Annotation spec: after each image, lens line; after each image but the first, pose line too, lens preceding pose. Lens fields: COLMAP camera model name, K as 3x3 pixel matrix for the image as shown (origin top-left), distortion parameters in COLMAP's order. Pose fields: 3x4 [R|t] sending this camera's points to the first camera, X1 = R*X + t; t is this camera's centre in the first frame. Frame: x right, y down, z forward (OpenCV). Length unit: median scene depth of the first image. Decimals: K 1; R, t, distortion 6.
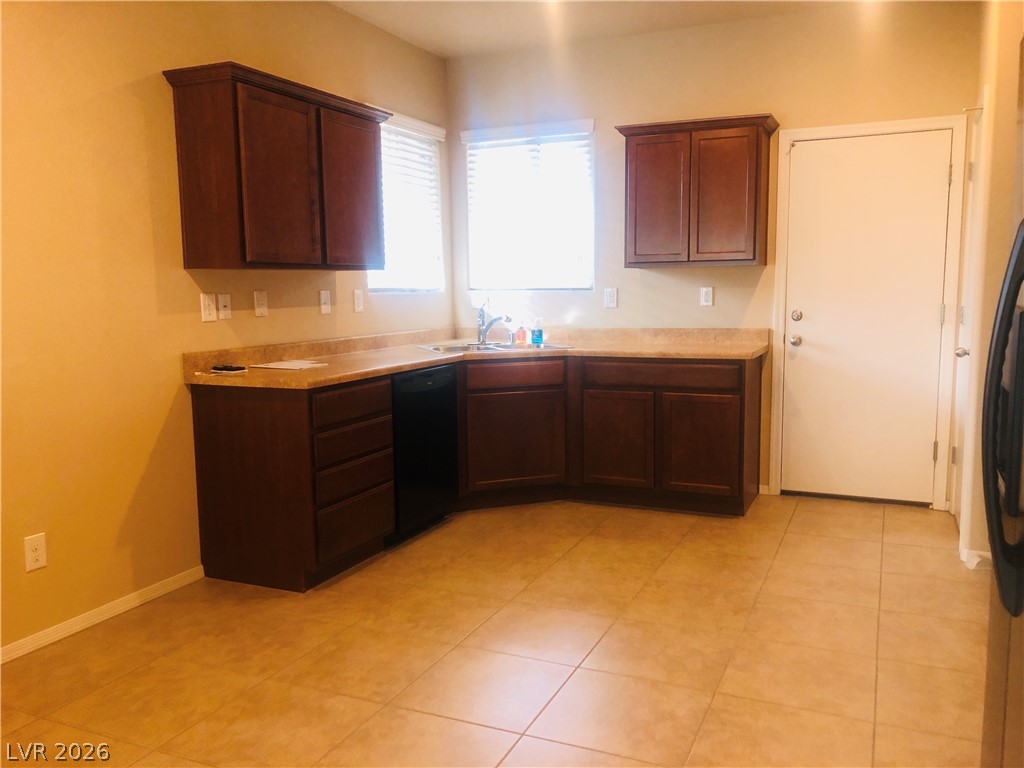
lens RADIAL K [[838.1, 0, 517.2], [0, 838.1, 385.5], [0, 0, 1]] dist [0.045800, -0.012838]
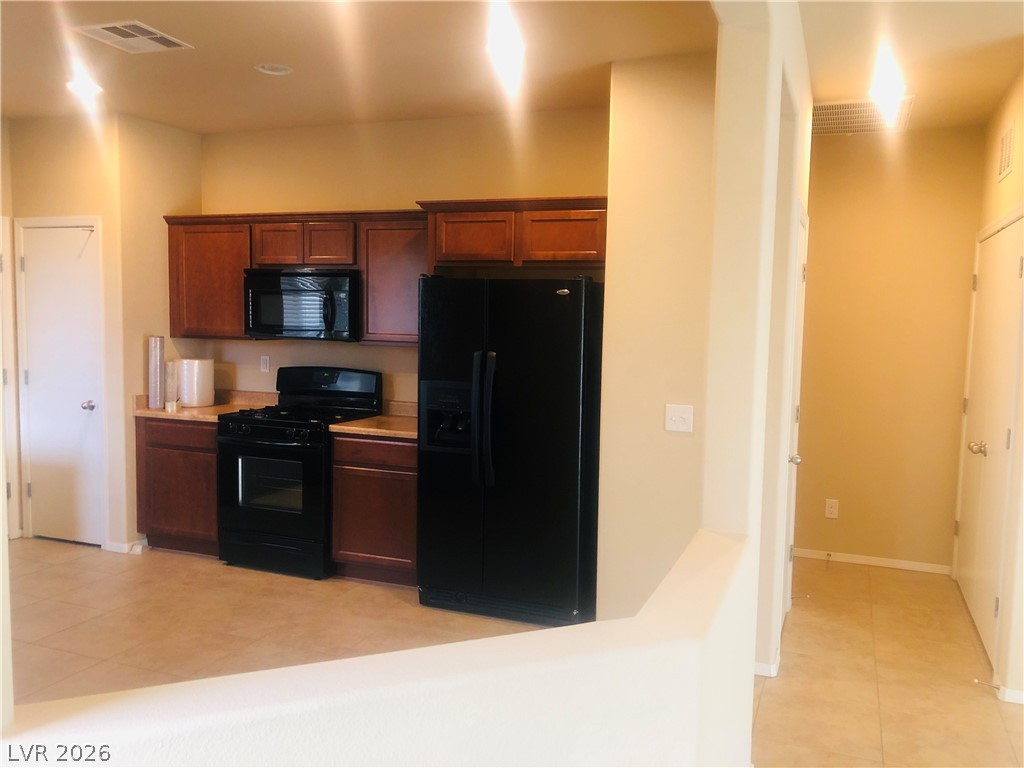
lens RADIAL K [[838.1, 0, 511.6], [0, 838.1, 385.9], [0, 0, 1]] dist [0.045800, -0.012838]
pose [[-0.016574, -0.079025, 0.996735, -0.678429], [0.104014, 0.991327, 0.080325, -0.088613], [-0.994438, 0.105006, -0.008210, 0.278370]]
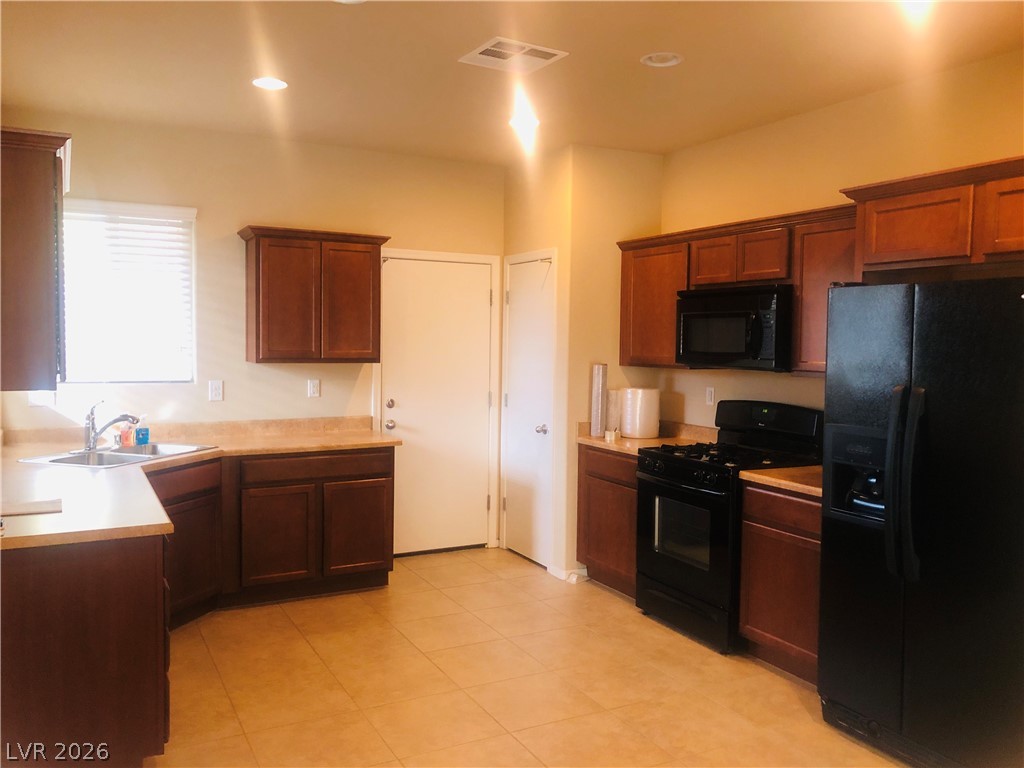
lens RADIAL K [[838.1, 0, 514.7], [0, 838.1, 380.2], [0, 0, 1]] dist [0.045800, -0.012838]
pose [[0.626420, -0.021985, 0.779176, -0.474352], [0.077390, 0.996418, -0.034103, -0.063077], [-0.775634, 0.081663, 0.625877, 0.134354]]
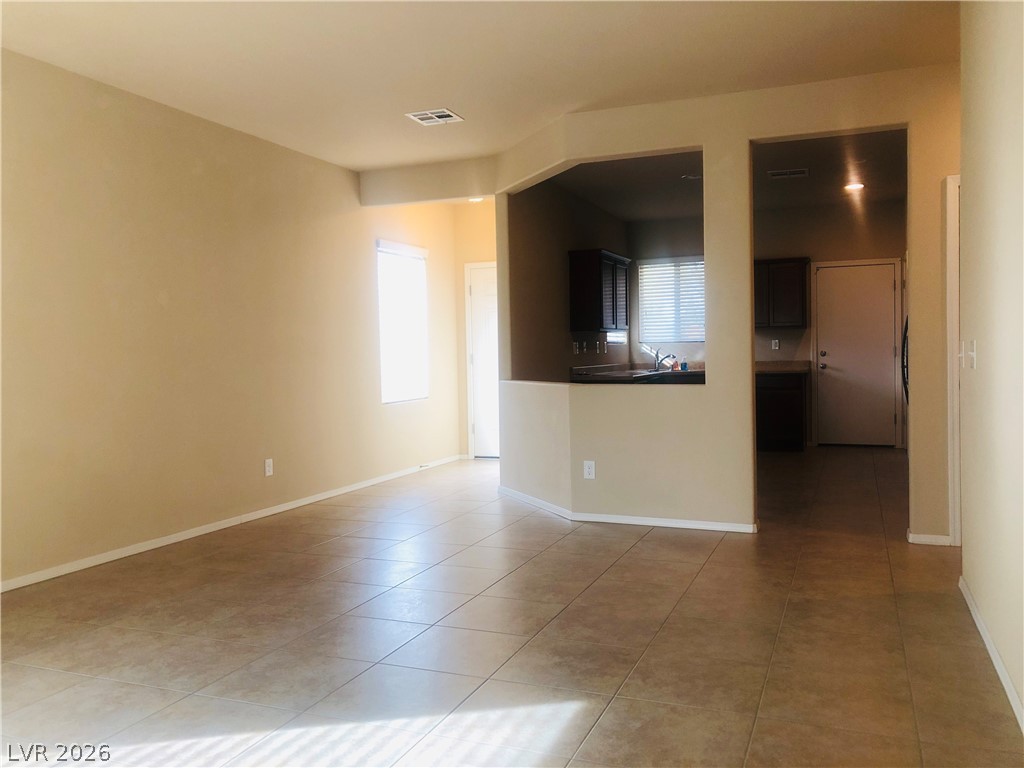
lens RADIAL K [[838.1, 0, 512.1], [0, 838.1, 378.6], [0, 0, 1]] dist [0.045800, -0.012838]
pose [[0.999946, -0.001277, 0.010267, -0.426089], [0.002338, 0.994577, -0.103975, 0.182644], [-0.010078, 0.103994, 0.994527, -0.972576]]
